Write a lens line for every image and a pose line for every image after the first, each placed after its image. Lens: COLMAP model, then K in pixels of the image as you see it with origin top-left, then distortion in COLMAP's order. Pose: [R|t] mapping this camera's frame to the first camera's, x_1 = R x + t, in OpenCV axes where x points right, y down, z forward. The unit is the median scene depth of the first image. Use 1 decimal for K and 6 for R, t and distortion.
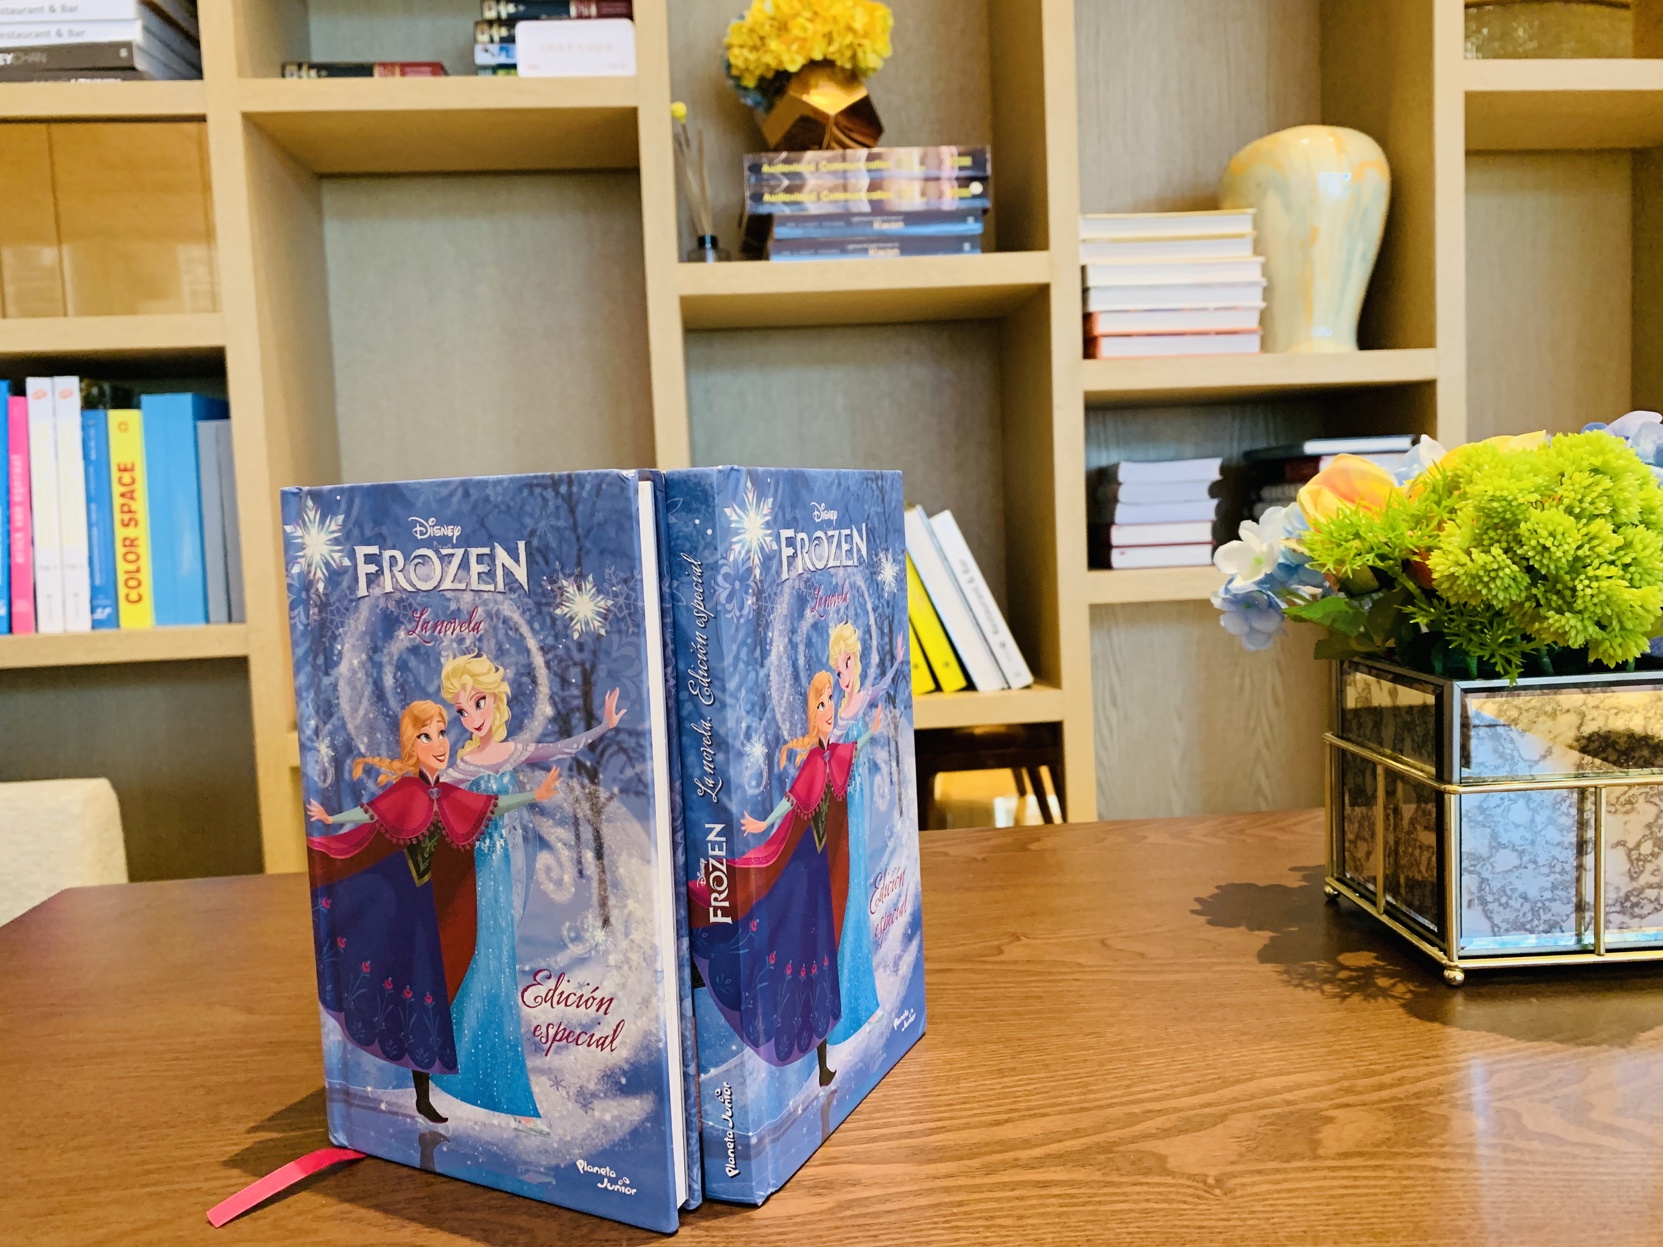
lens RADIAL K [[1276.2, 0, 827.1], [0, 1276.2, 628.0], [0, 0, 1]] dist [0.060143, -0.020671]
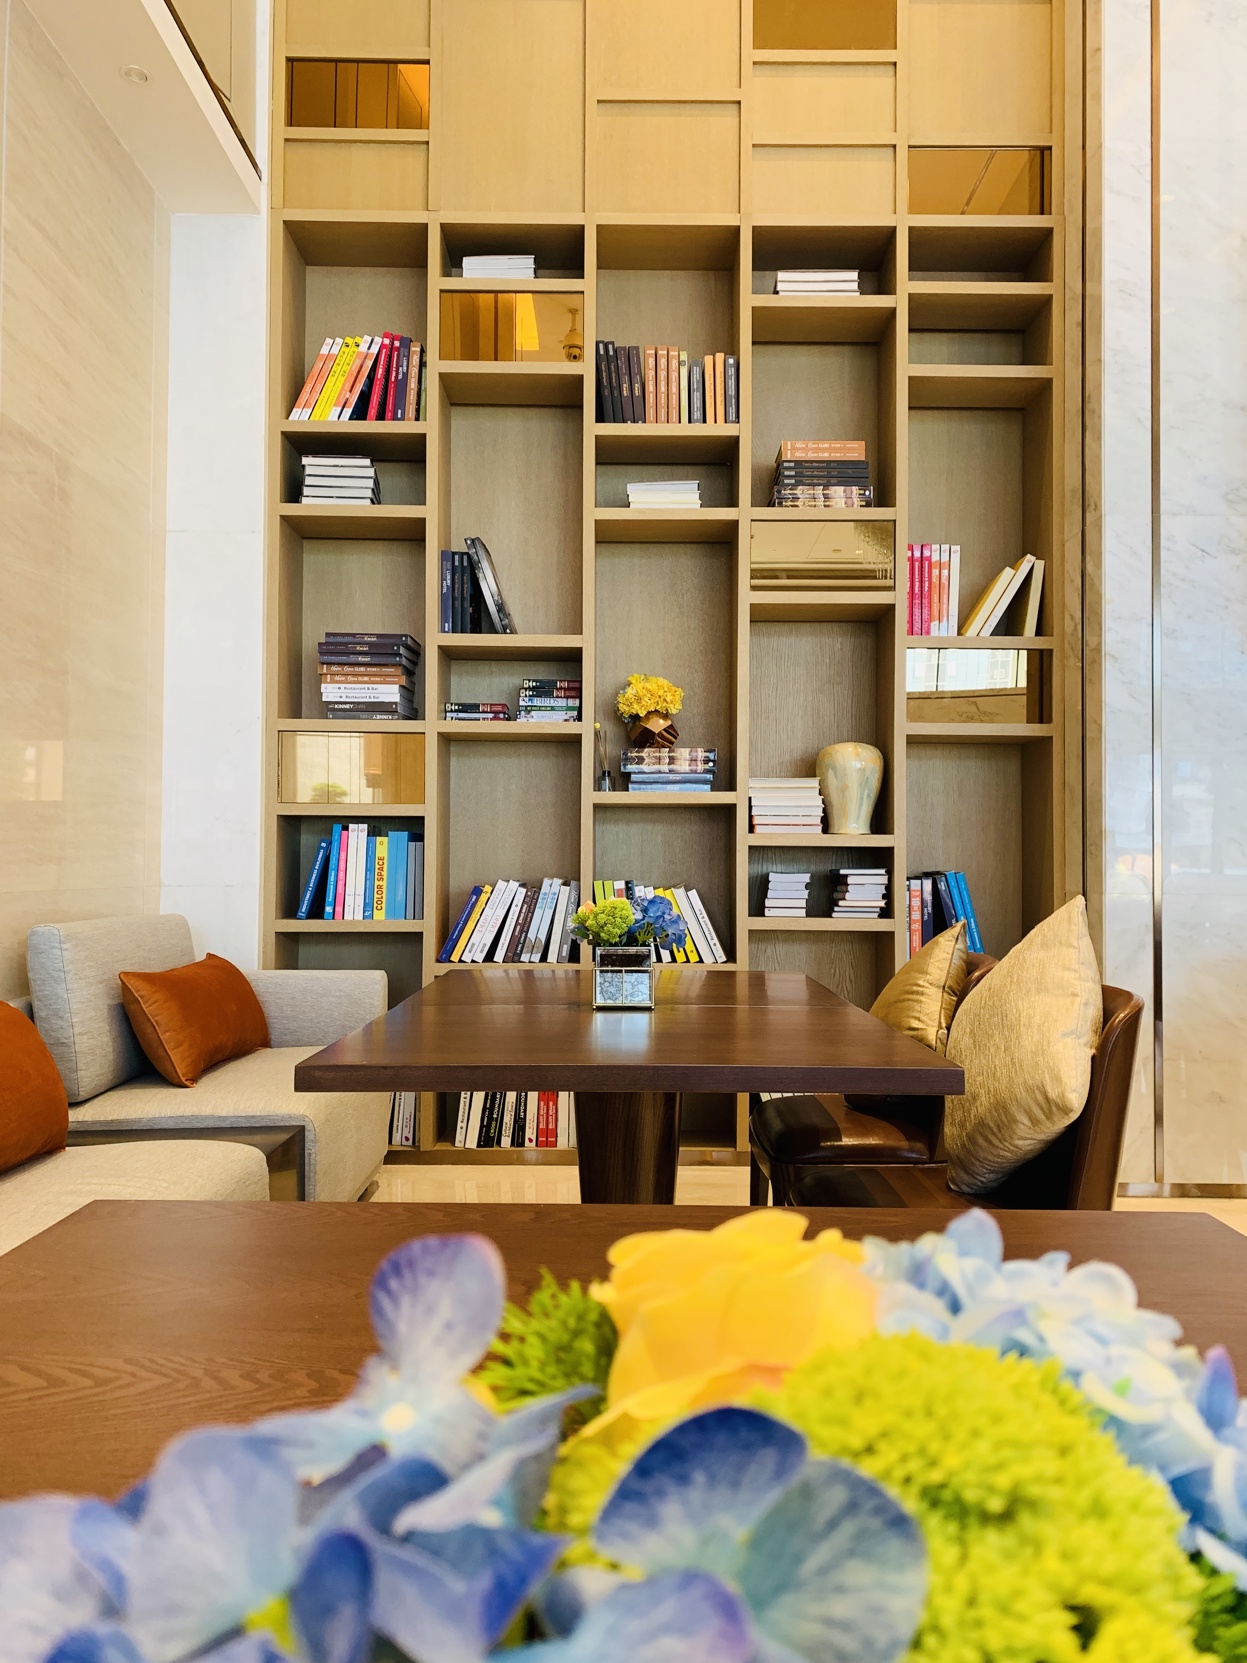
lens RADIAL K [[1276.2, 0, 629.3], [0, 1276.2, 825.8], [0, 0, 1]] dist [0.060143, -0.020671]
pose [[0.995654, 0.045837, -0.081075, 0.166349], [-0.054894, 0.992047, -0.113270, 0.075387], [0.075238, 0.117228, 0.990251, -1.514305]]
